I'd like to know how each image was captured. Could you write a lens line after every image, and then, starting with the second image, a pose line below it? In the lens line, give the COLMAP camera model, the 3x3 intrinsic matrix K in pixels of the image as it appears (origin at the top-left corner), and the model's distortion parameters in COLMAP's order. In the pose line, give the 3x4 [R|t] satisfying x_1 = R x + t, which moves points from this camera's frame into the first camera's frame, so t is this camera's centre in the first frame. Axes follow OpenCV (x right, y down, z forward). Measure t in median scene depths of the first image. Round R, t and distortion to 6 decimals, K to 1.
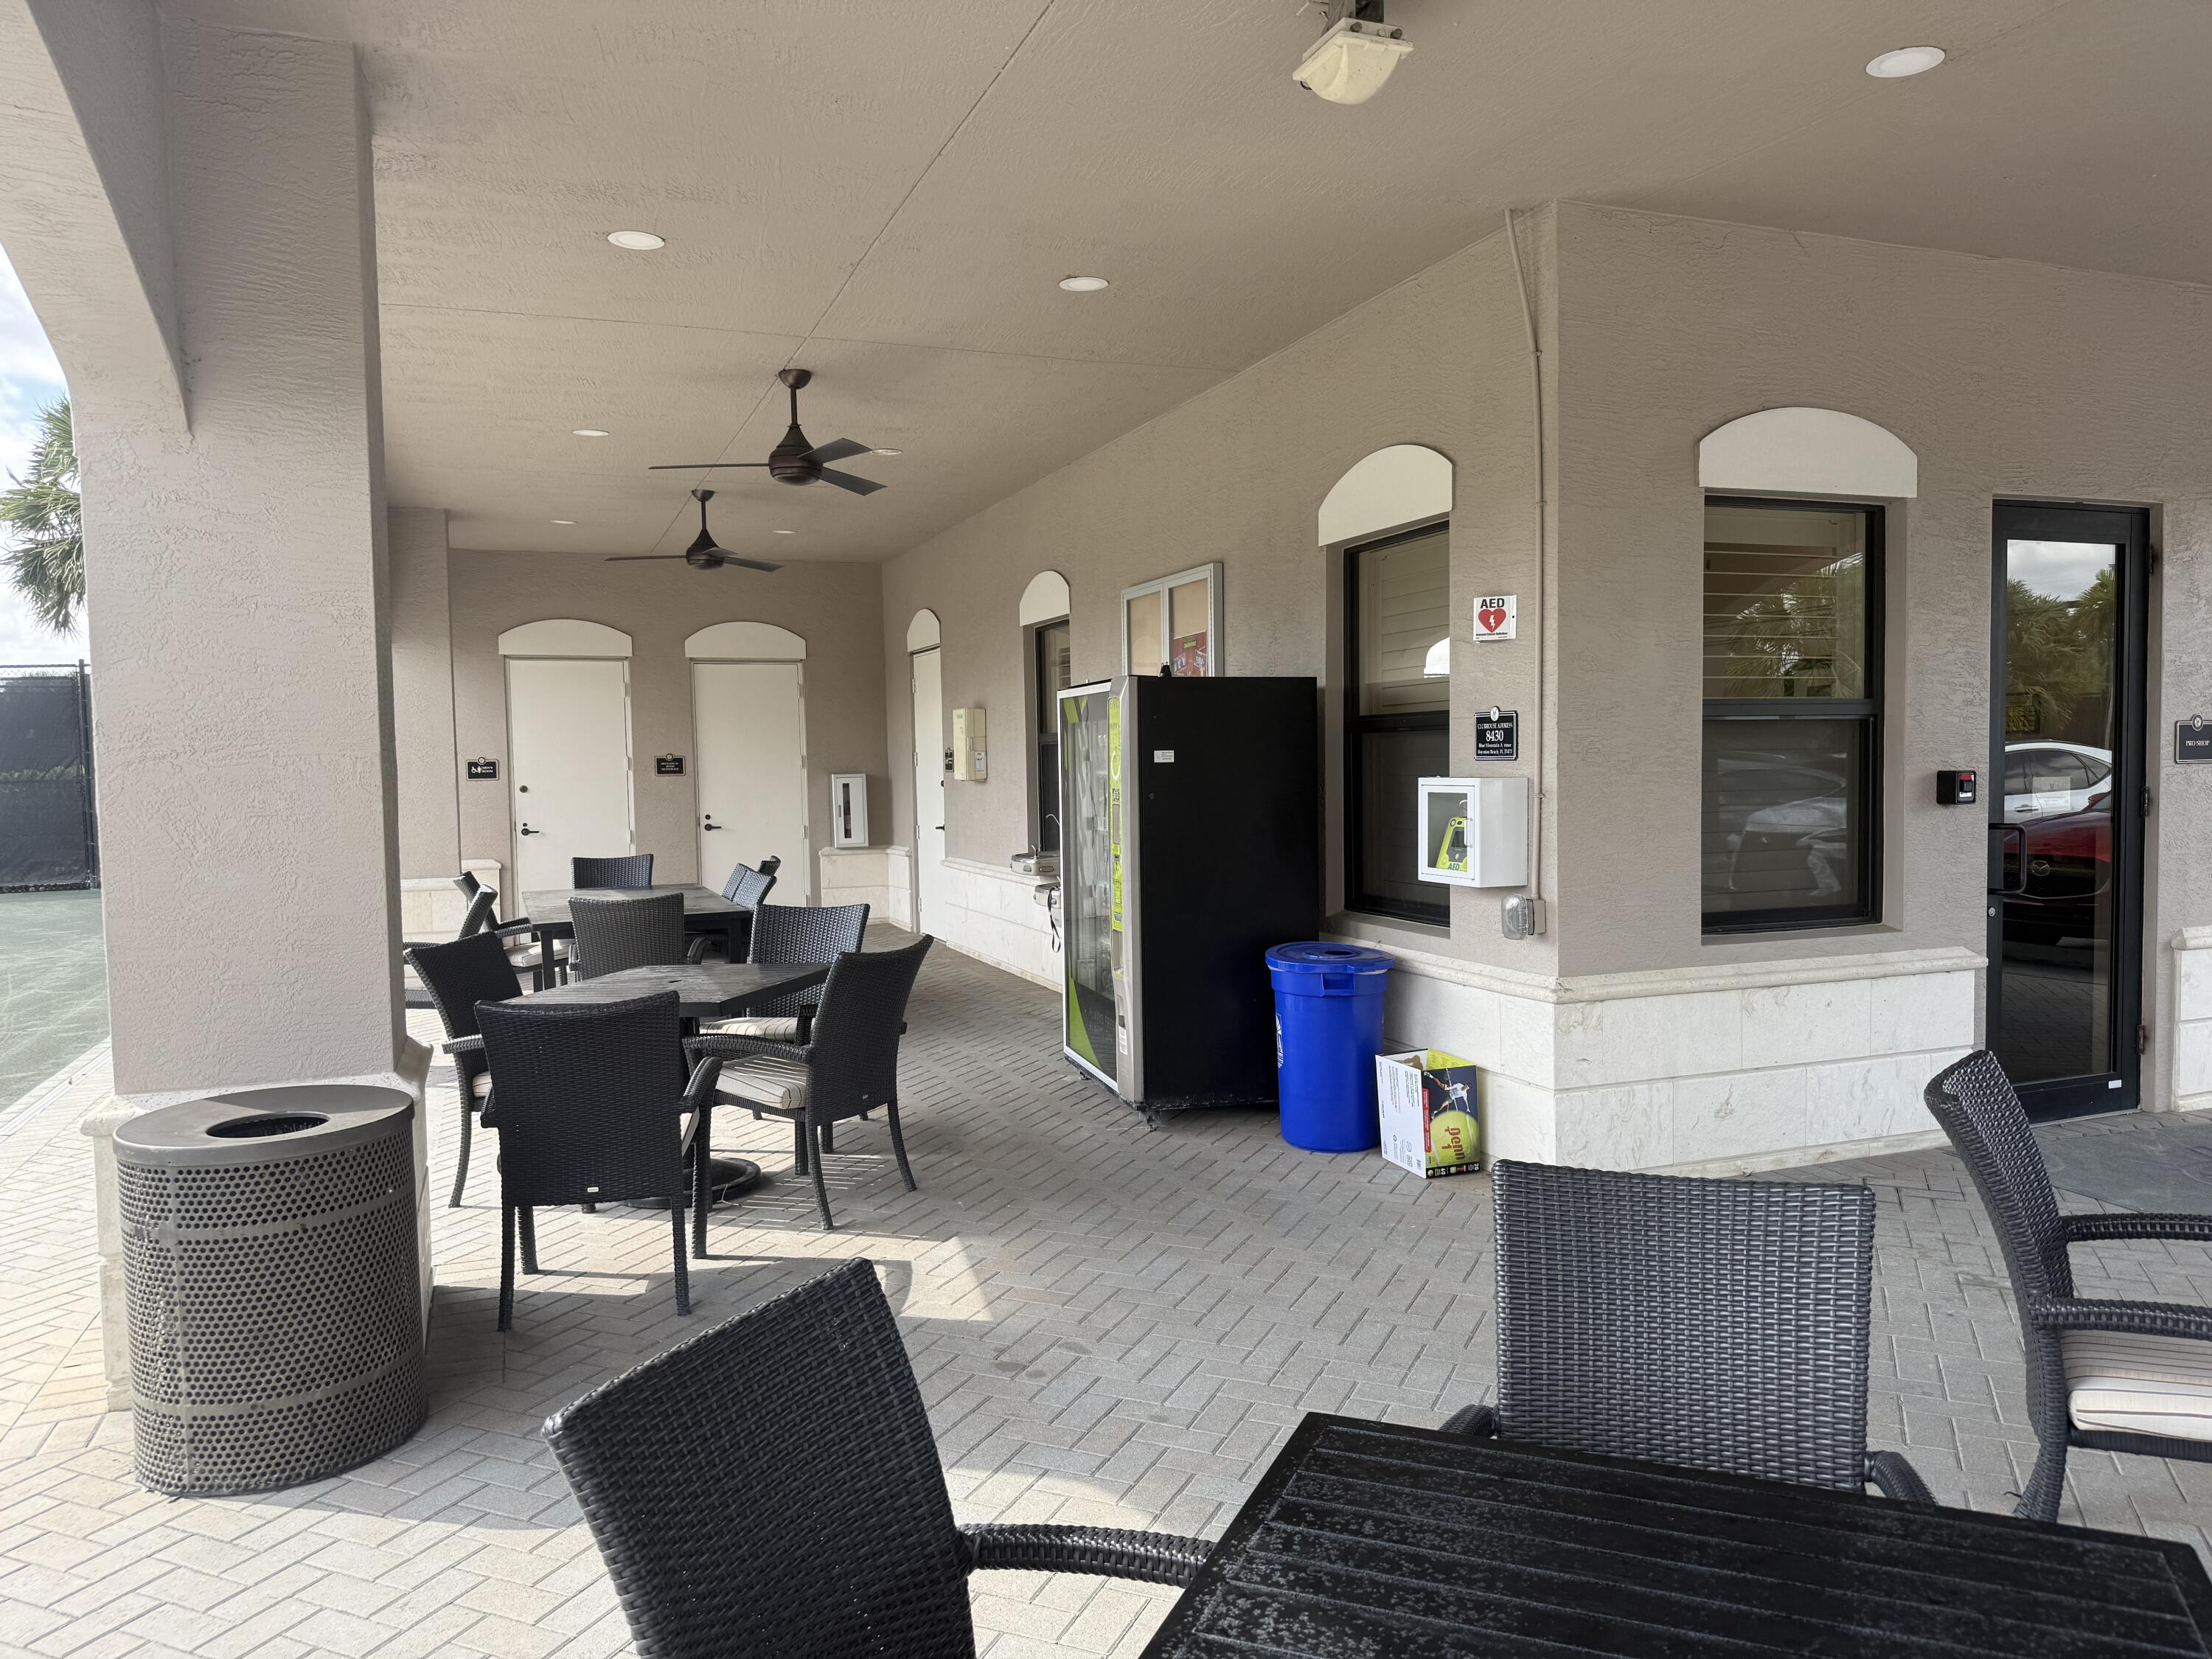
lens RADIAL K [[1545.8, 0, 1105.1], [0, 1545.8, 839.7], [0, 0, 1]] dist [0.003987, 0.003267]
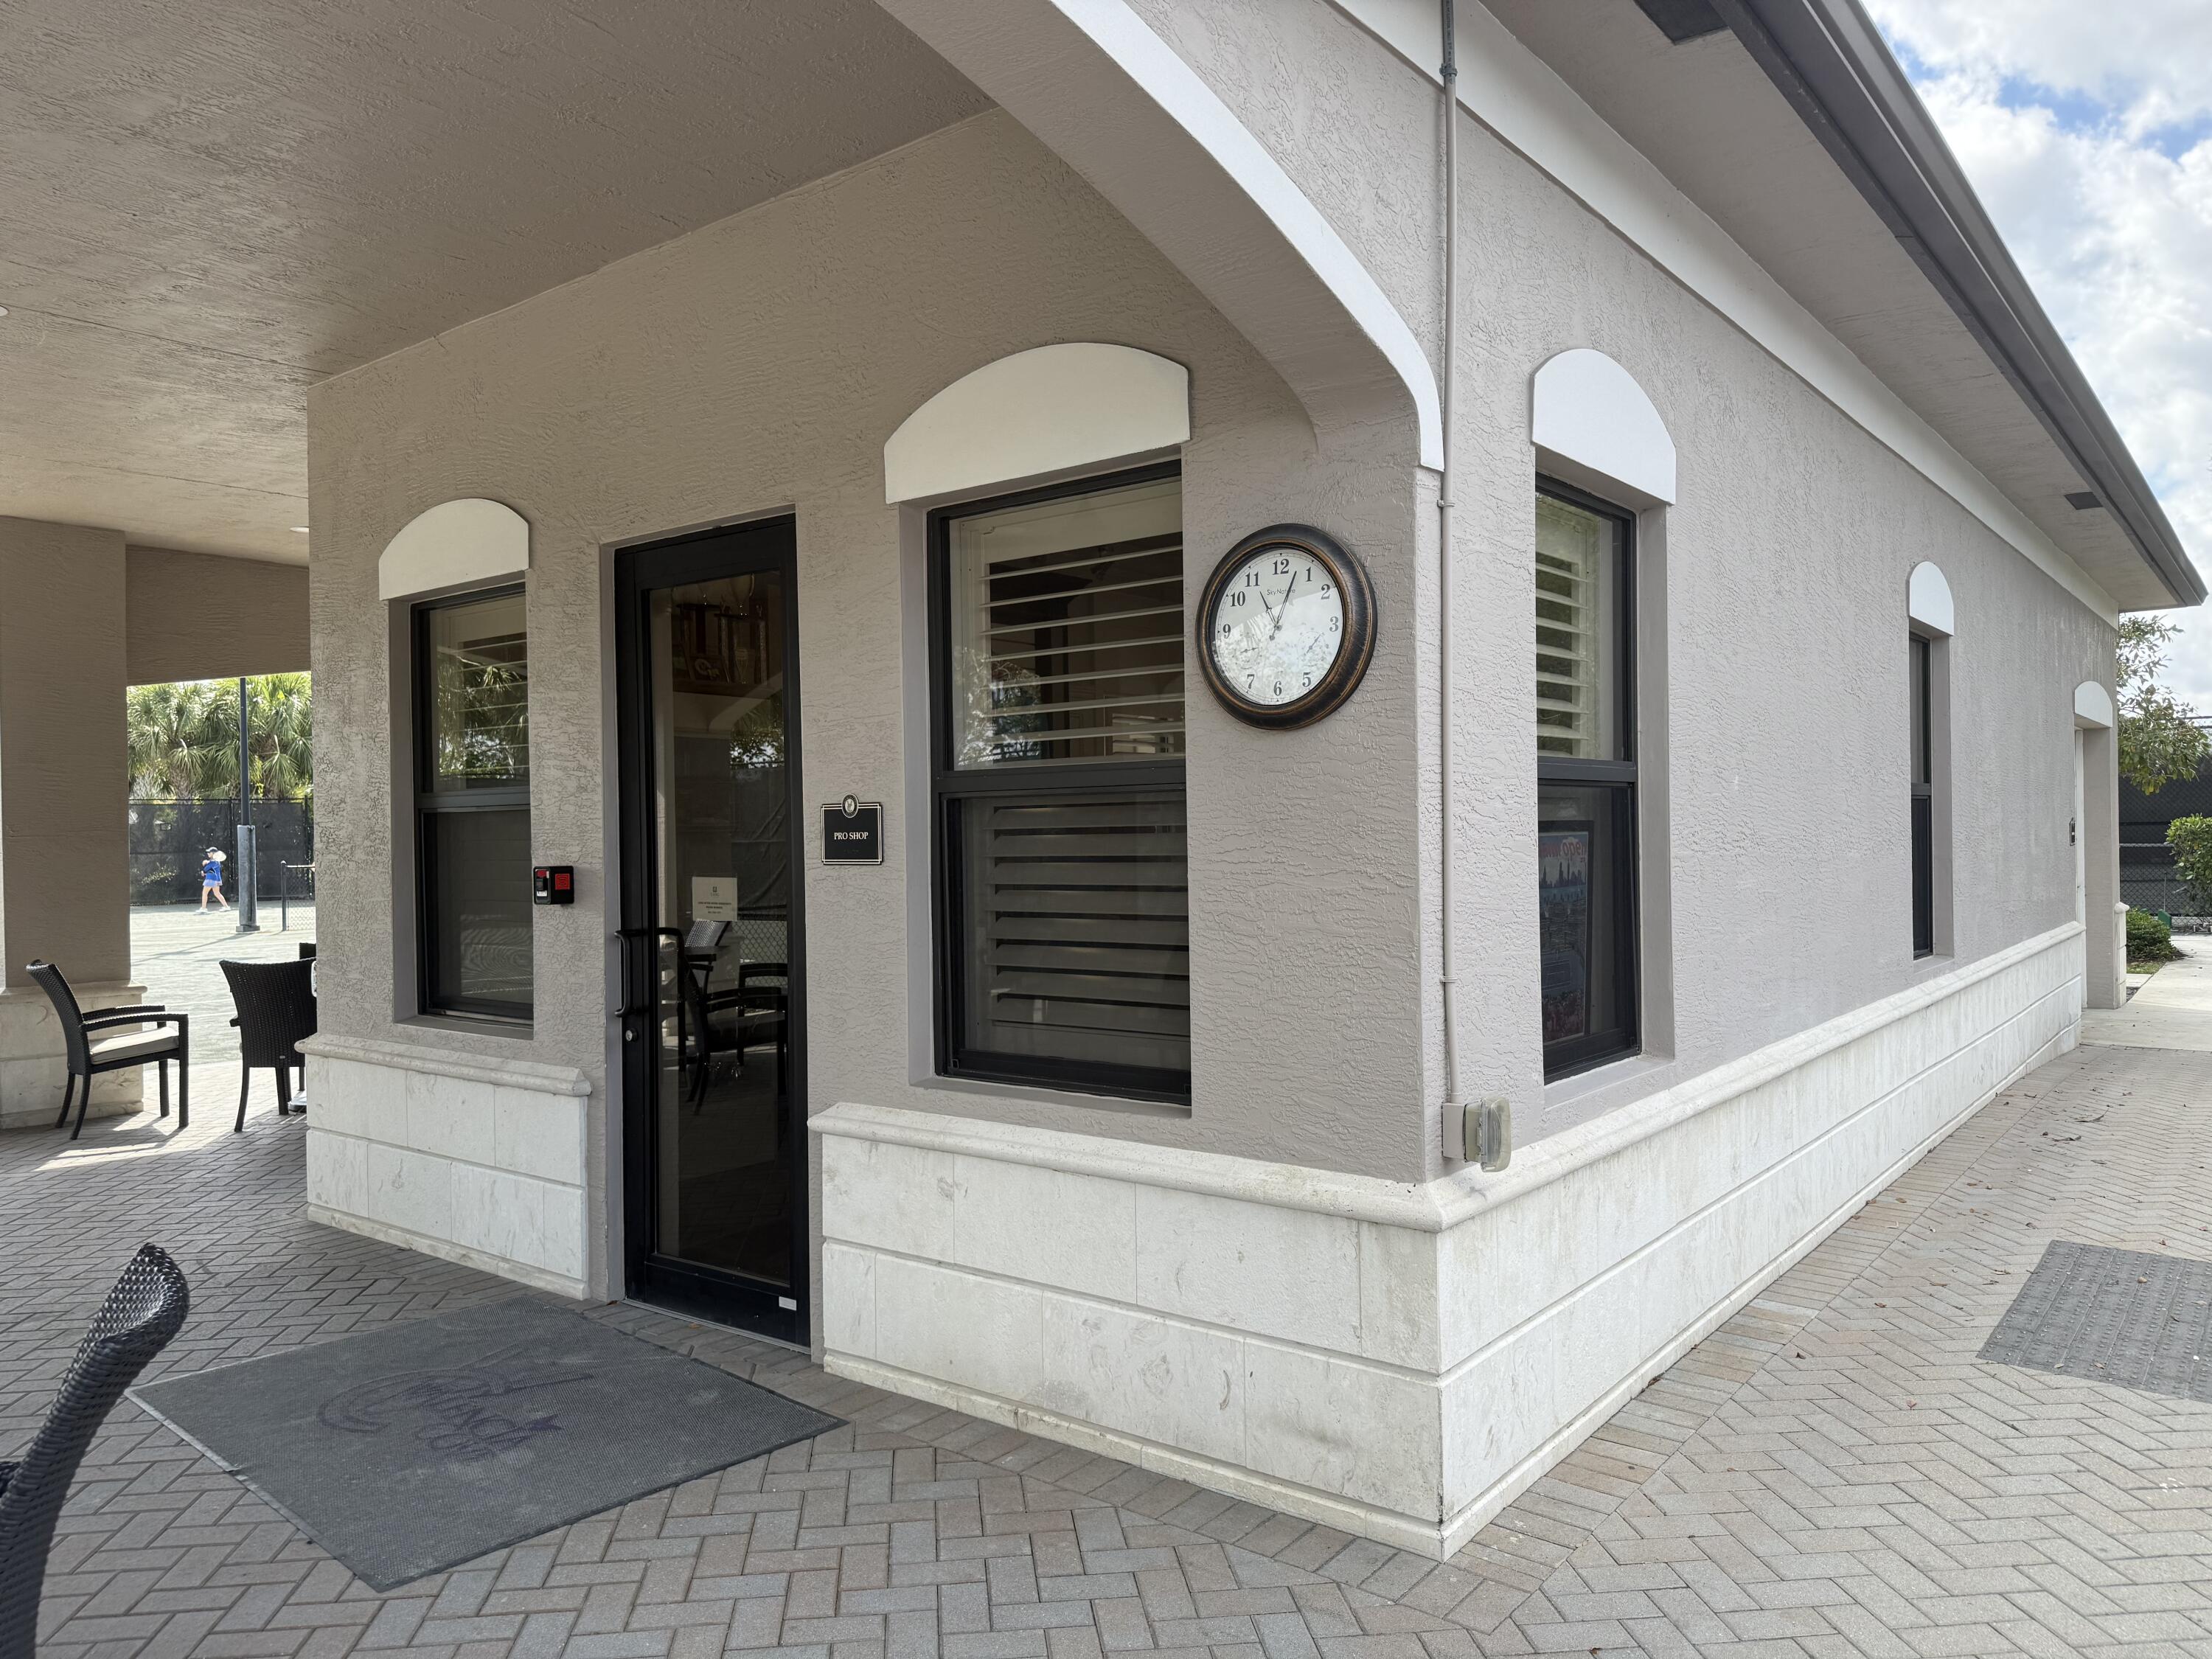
lens RADIAL K [[1545.8, 0, 1104.7], [0, 1545.8, 822.4], [0, 0, 1]] dist [0.003987, 0.003267]
pose [[0.522389, 0.006595, -0.852682, 1.399749], [-0.034099, 0.999332, -0.013161, -0.065681], [0.852025, 0.035951, 0.522265, 0.768318]]
